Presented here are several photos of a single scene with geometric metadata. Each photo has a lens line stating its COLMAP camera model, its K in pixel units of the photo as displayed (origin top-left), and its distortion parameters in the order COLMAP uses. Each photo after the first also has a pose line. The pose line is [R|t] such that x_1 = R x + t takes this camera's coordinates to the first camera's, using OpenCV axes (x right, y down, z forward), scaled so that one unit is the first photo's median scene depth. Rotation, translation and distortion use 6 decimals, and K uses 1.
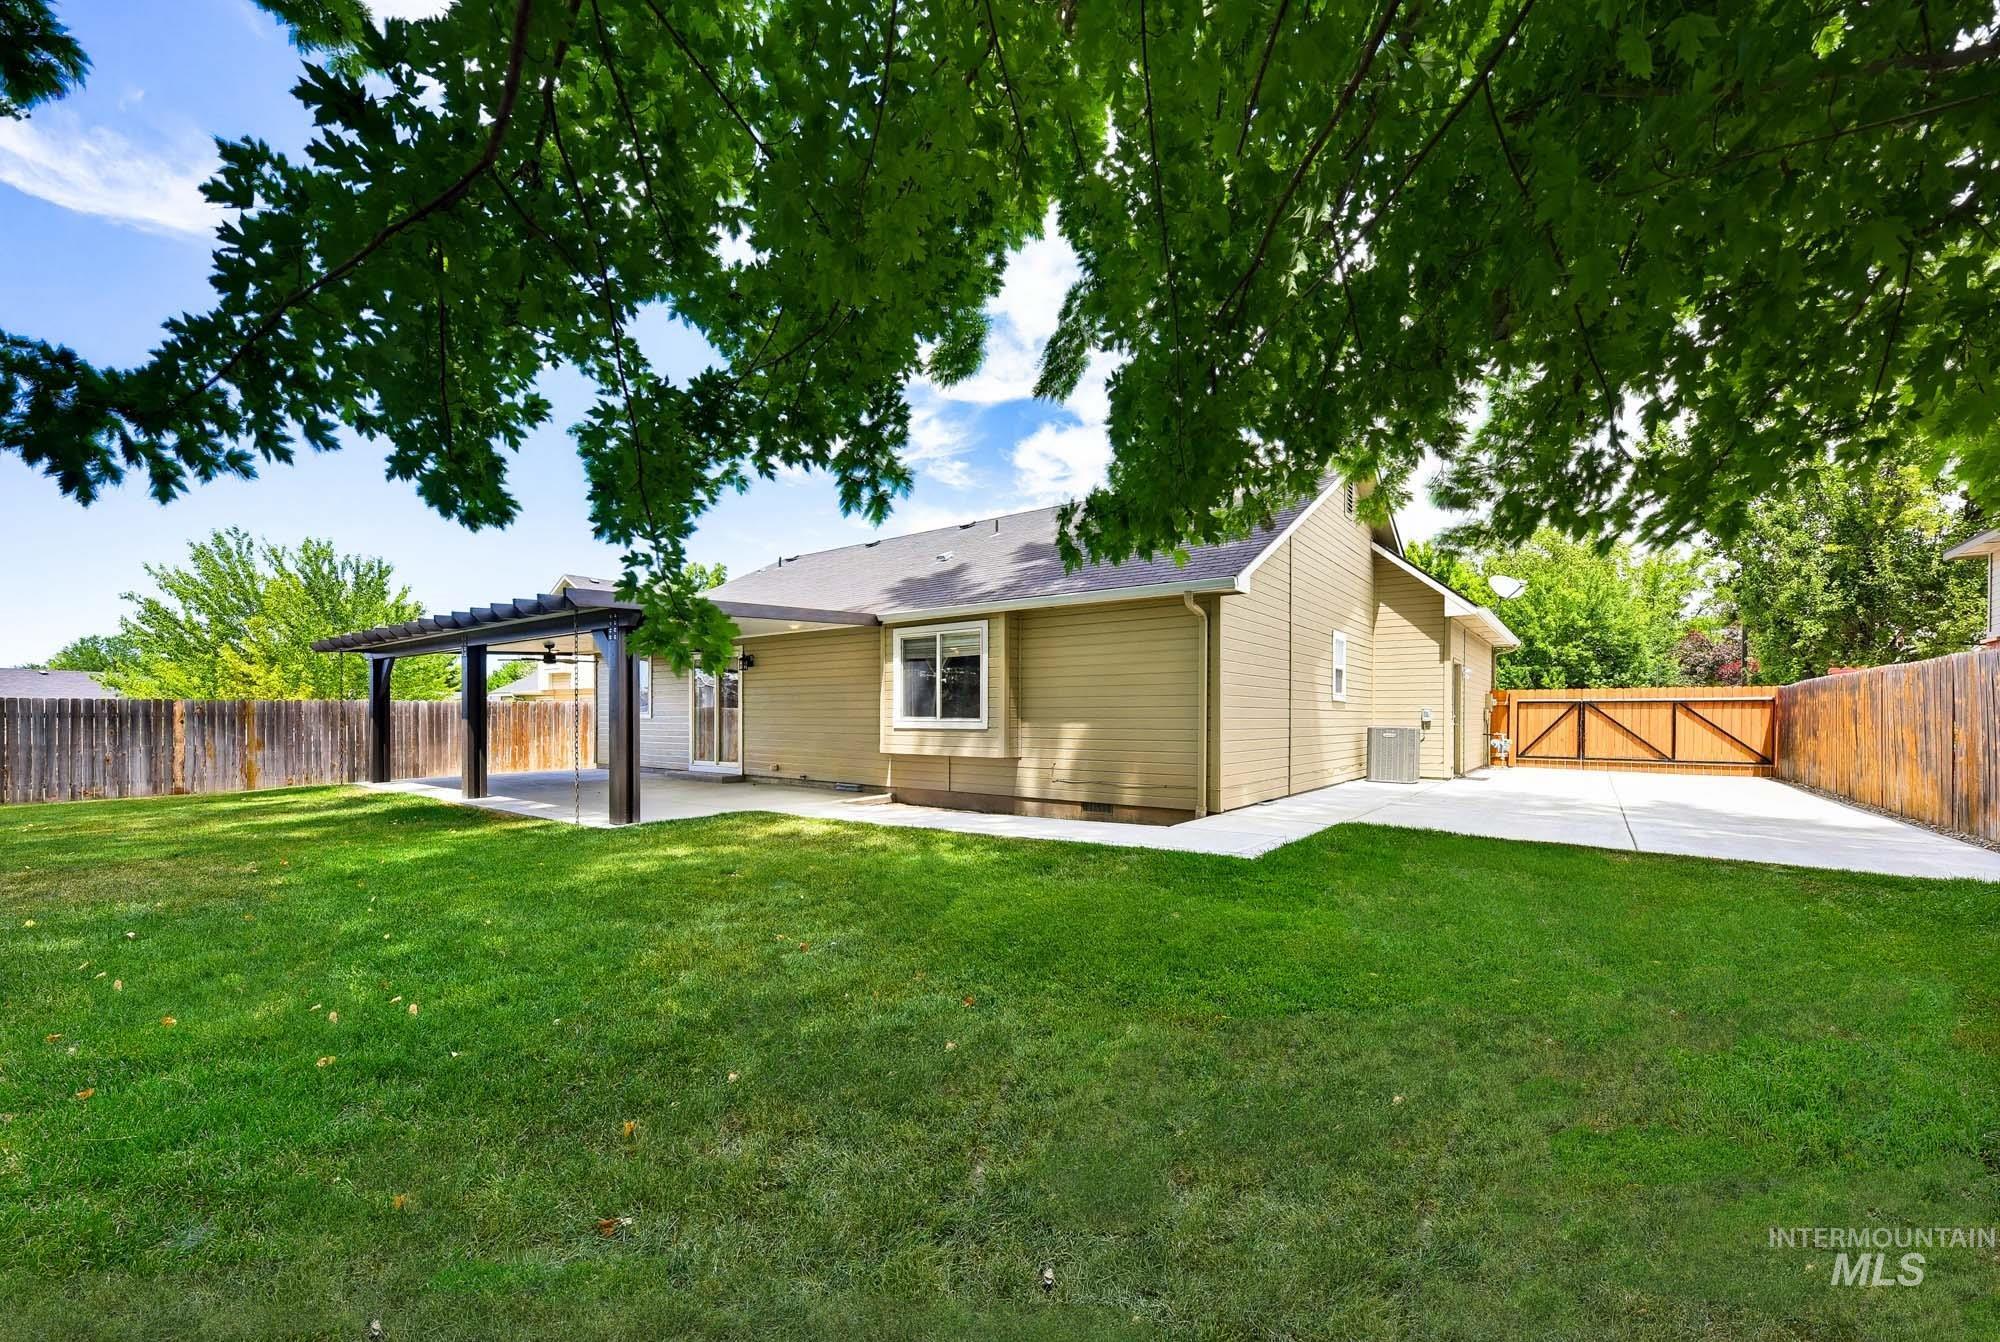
lens RADIAL K [[785.3, 0, 970.9], [0, 785.3, 712.0], [0, 0, 1]] dist [-0.004048, -0.001285]
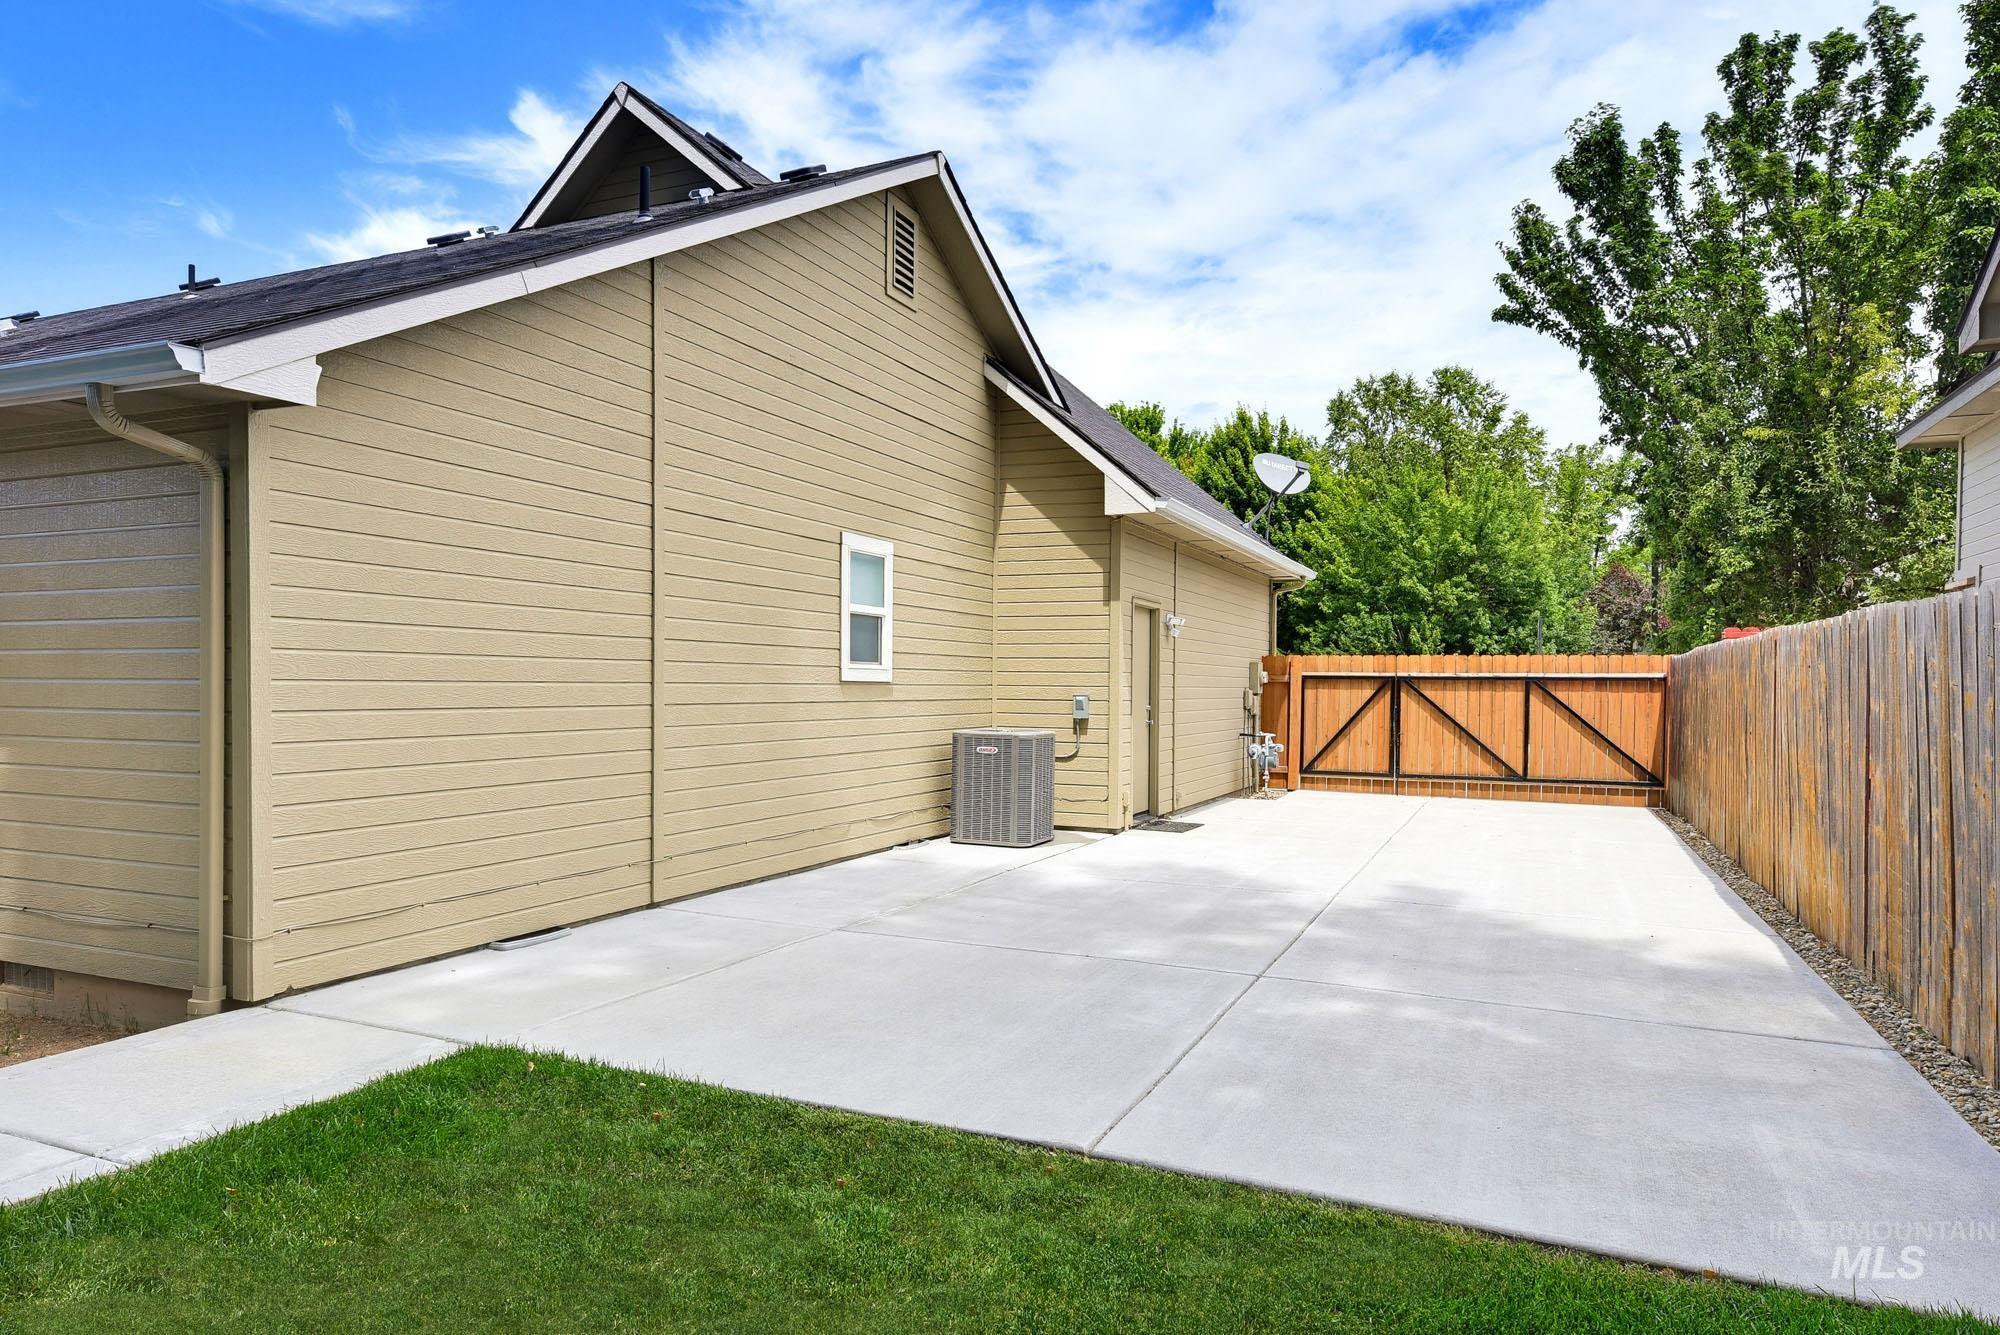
lens RADIAL K [[1219.3, 0, 999.8], [0, 1219.3, 674.8], [0, 0, 1]] dist [0.022646, 0.006287]
pose [[0.969445, 0.006071, 0.245232, 0.273900], [-0.006651, 0.999977, 0.001534, -0.014495], [-0.245217, -0.003118, 0.969463, 0.193287]]
